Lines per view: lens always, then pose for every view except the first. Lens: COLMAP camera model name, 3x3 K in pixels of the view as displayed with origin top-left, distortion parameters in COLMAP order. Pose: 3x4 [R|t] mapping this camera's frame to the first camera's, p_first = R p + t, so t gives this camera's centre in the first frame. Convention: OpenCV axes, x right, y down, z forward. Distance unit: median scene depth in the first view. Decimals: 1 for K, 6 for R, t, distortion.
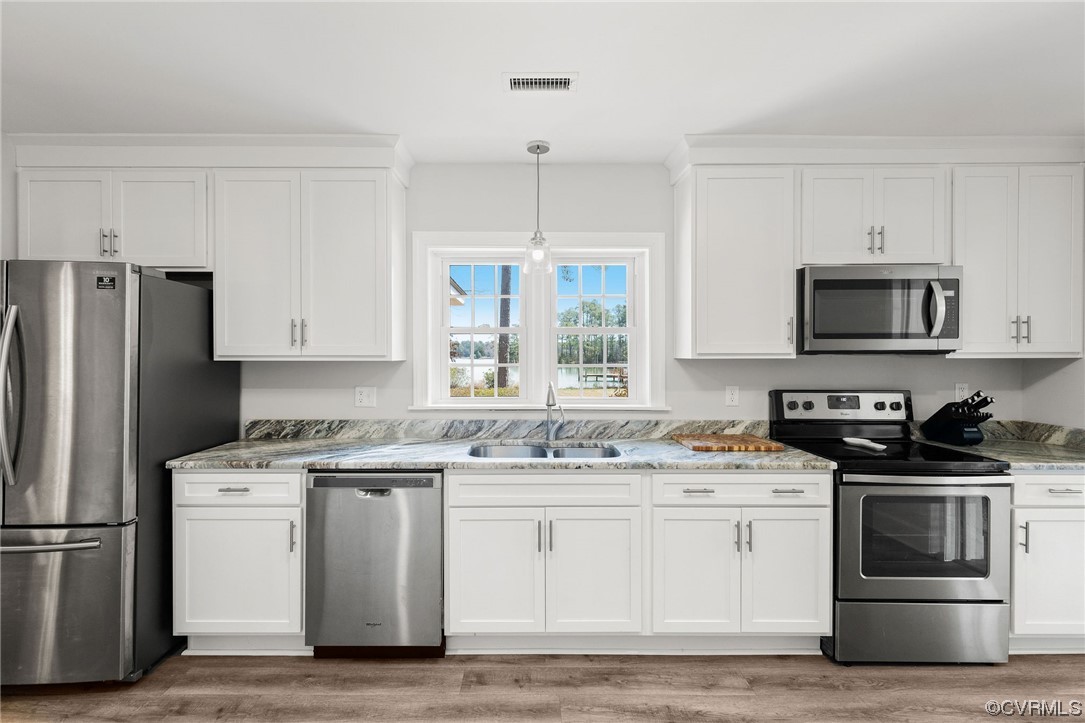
lens RADIAL K [[496.6, 0, 536.6], [0, 496.6, 358.1], [0, 0, 1]] dist [0.003875, -0.000401]
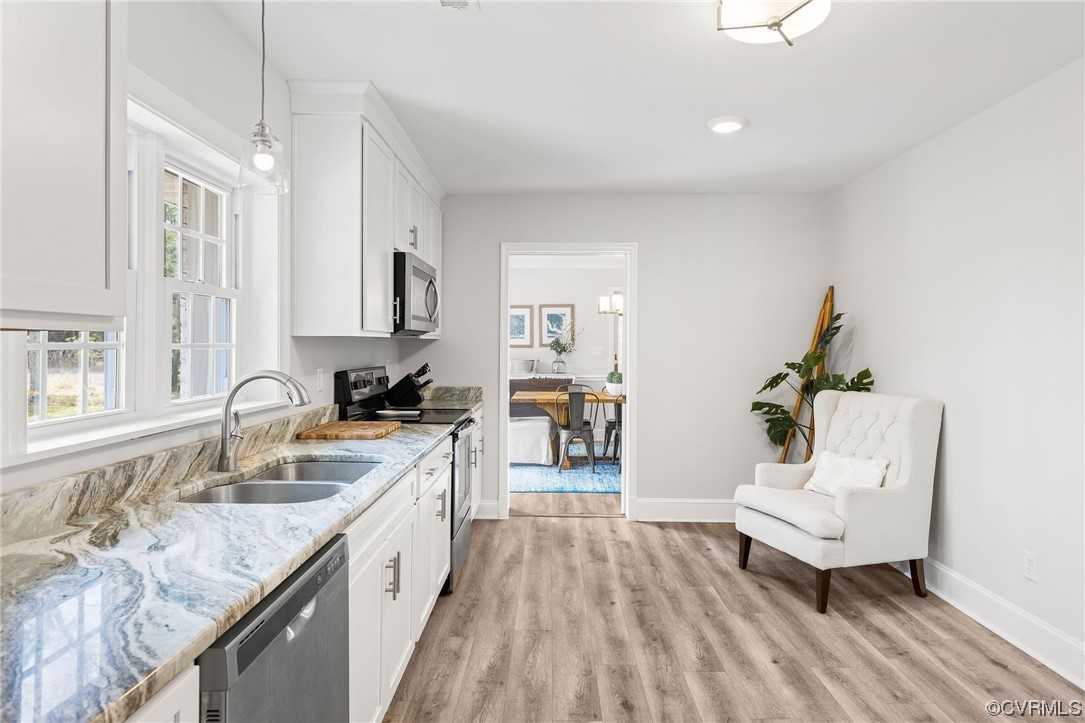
lens RADIAL K [[617.7, 0, 547.6], [0, 617.7, 341.6], [0, 0, 1]] dist [0.005653, 0.000161]
pose [[0.015384, 0.004312, 0.999872, -0.716697], [0.001816, 0.999989, -0.004340, 0.014828], [-0.999880, 0.001882, 0.015376, 0.613230]]
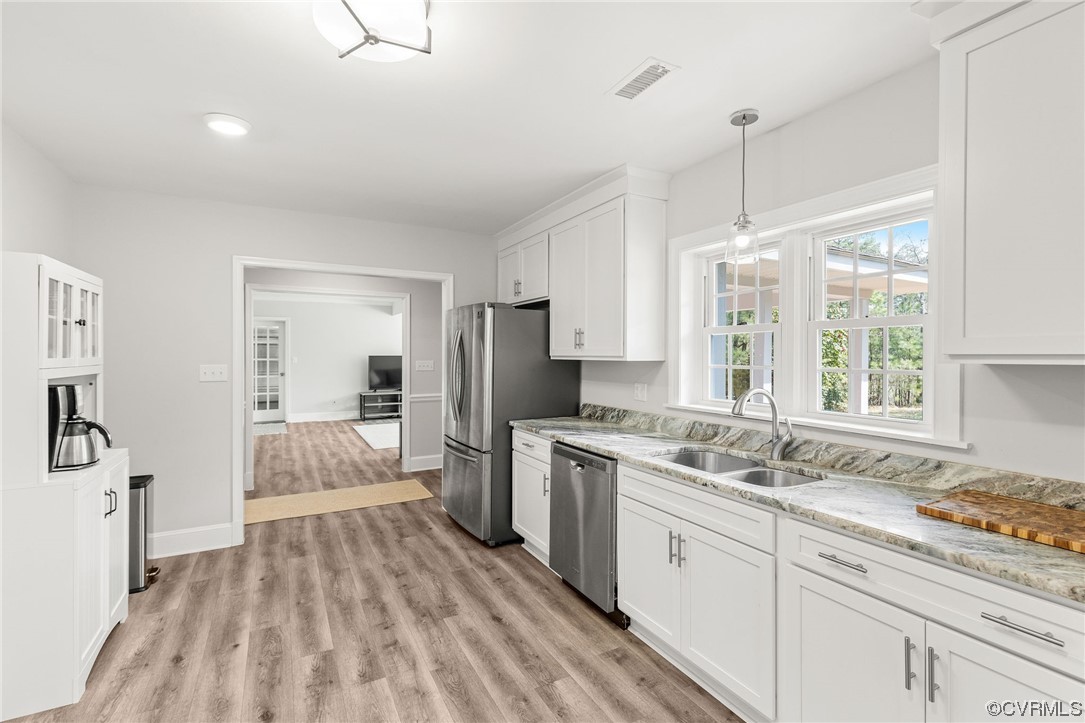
lens RADIAL K [[496.6, 0, 536.6], [0, 496.6, 358.1], [0, 0, 1]] dist [0.003875, -0.000401]
pose [[0.458237, 0.007115, -0.888802, 0.587568], [-0.007306, 0.999964, 0.004239, -0.003686], [0.888800, 0.004551, 0.458272, 0.268765]]
